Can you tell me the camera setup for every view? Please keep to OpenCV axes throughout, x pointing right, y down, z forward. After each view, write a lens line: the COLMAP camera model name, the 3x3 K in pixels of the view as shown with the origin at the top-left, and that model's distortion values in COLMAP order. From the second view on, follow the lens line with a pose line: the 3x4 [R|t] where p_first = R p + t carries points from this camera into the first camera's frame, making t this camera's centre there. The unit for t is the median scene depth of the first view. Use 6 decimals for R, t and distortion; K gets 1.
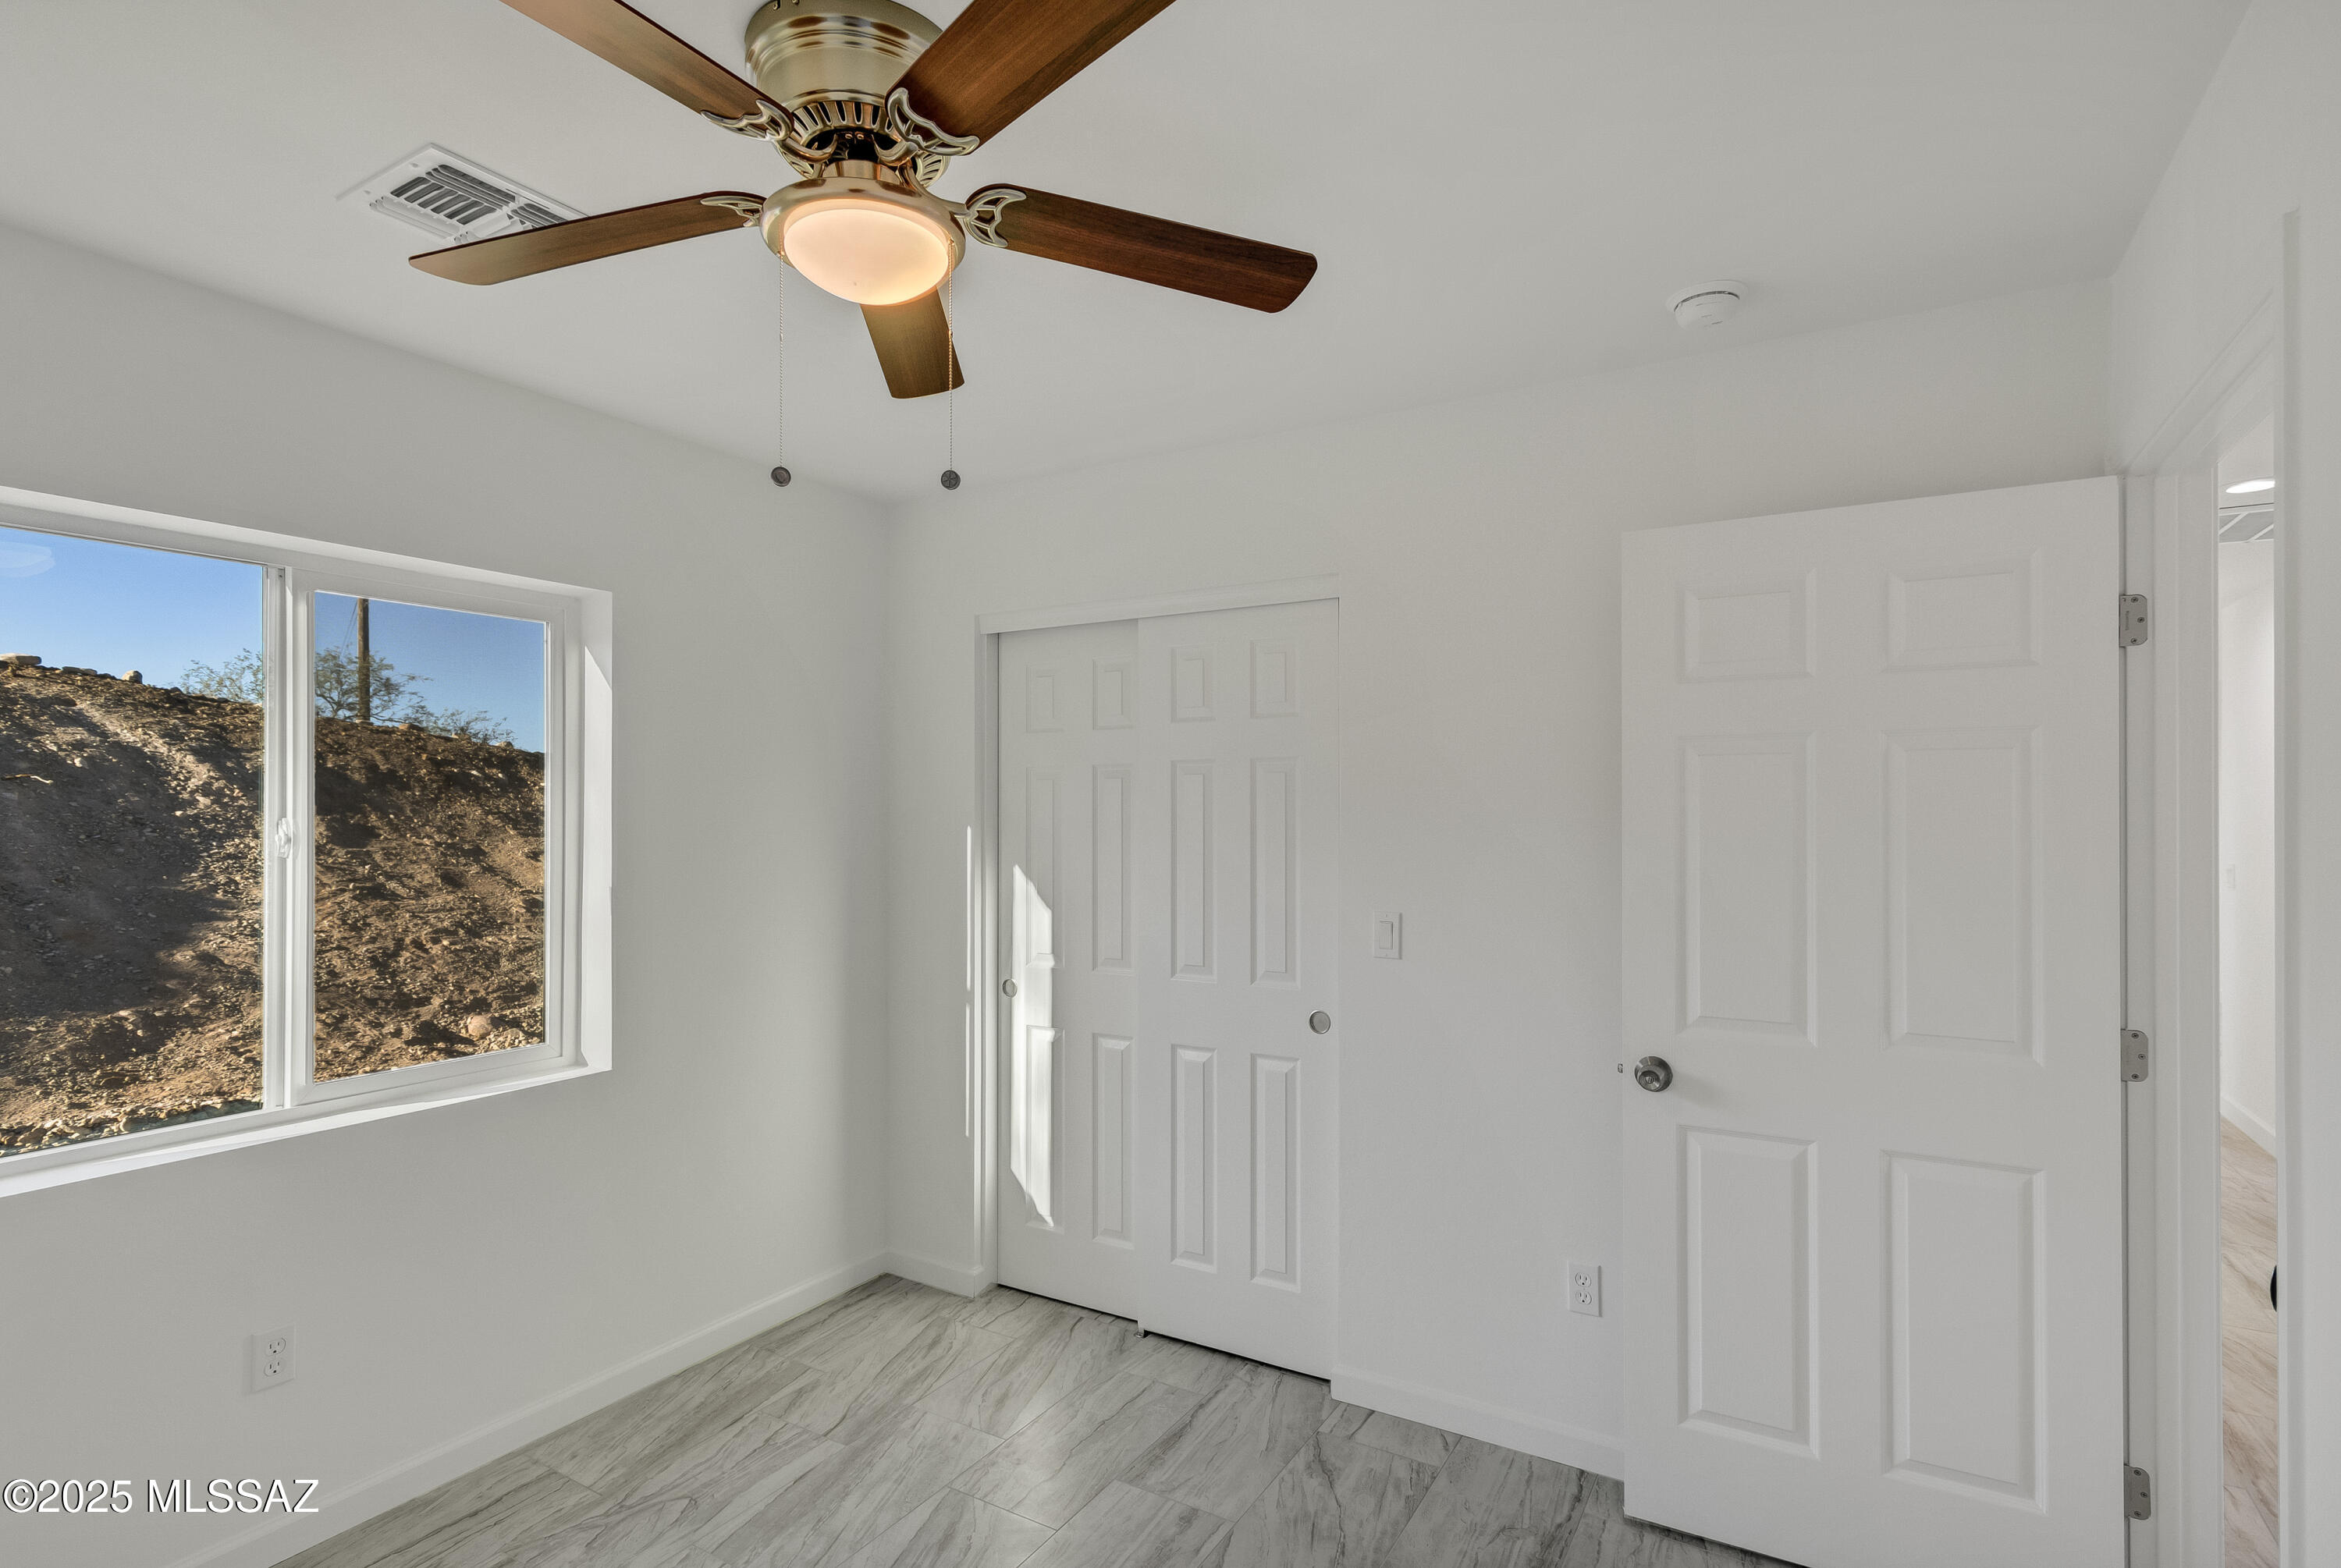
lens RADIAL K [[1073.5, 0, 1211.8], [0, 1073.5, 790.0], [0, 0, 1]] dist [0.005844, -0.000287]
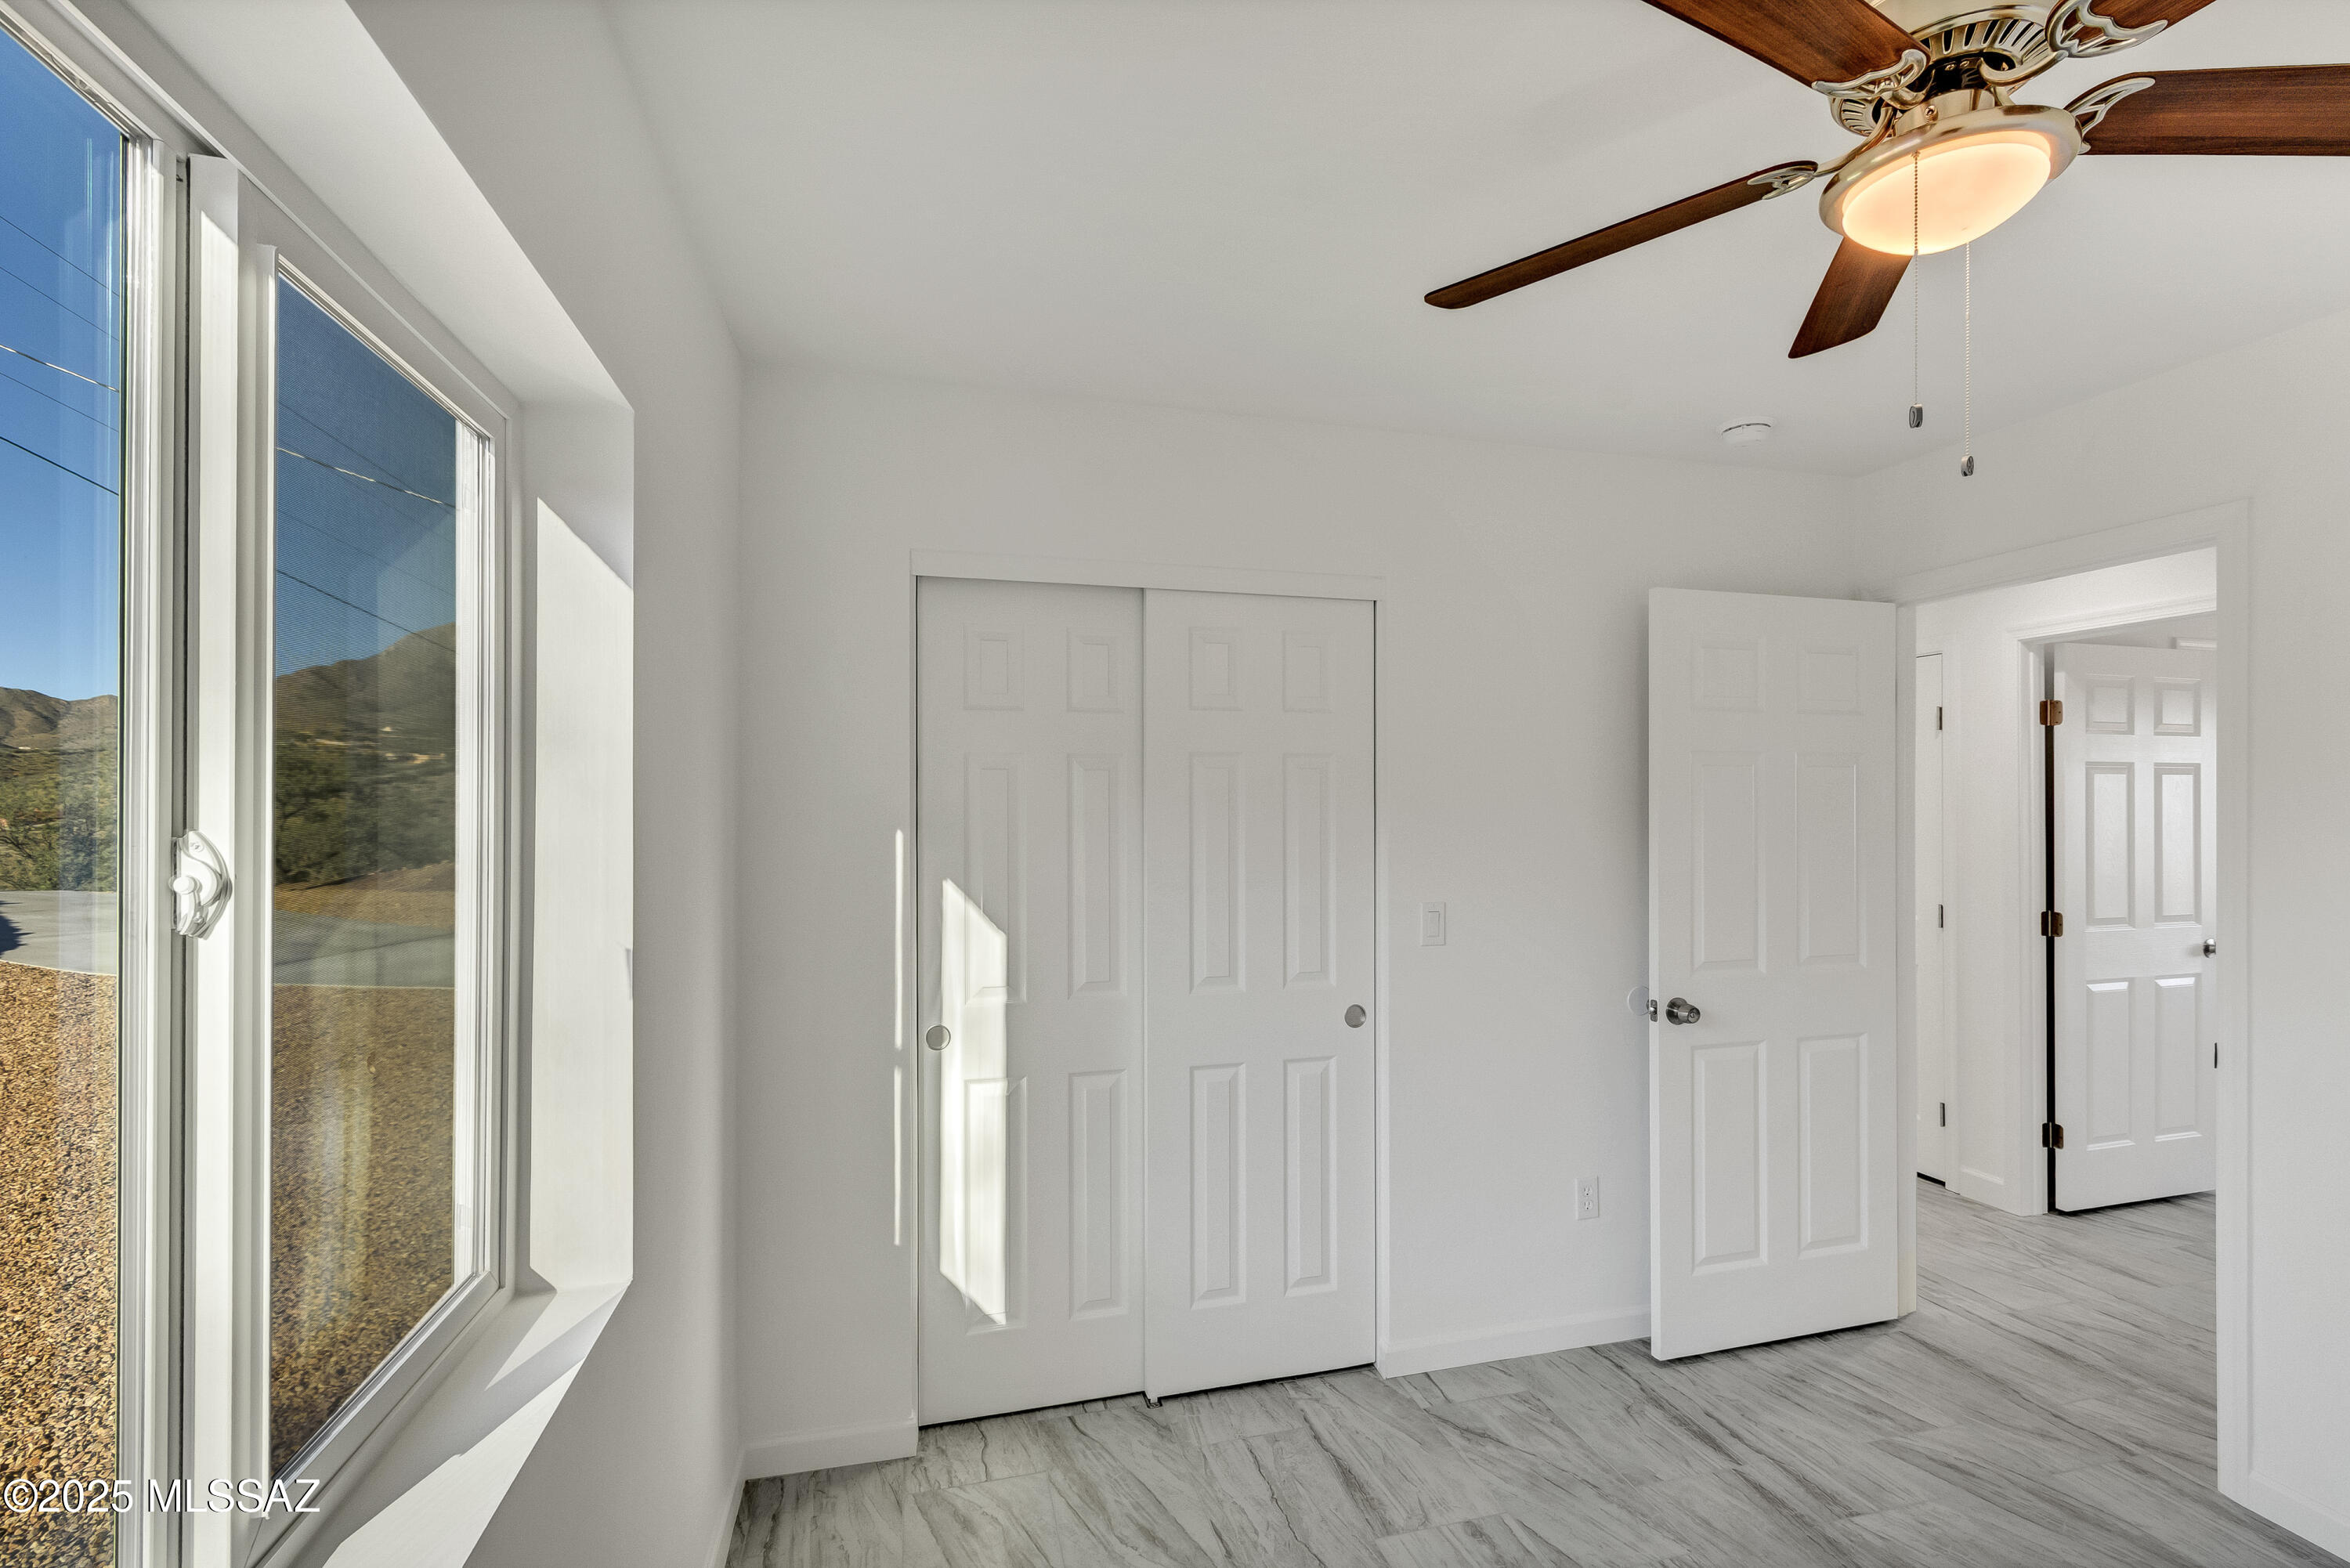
lens RADIAL K [[1033.1, 0, 1175.0], [0, 1033.1, 798.3], [0, 0, 1]] dist [0.003469, -0.000011]
pose [[0.720348, 0.007093, 0.693576, -0.729603], [-0.009732, 0.999953, -0.000118, 0.012210], [-0.693544, -0.006665, 0.720383, 0.432798]]
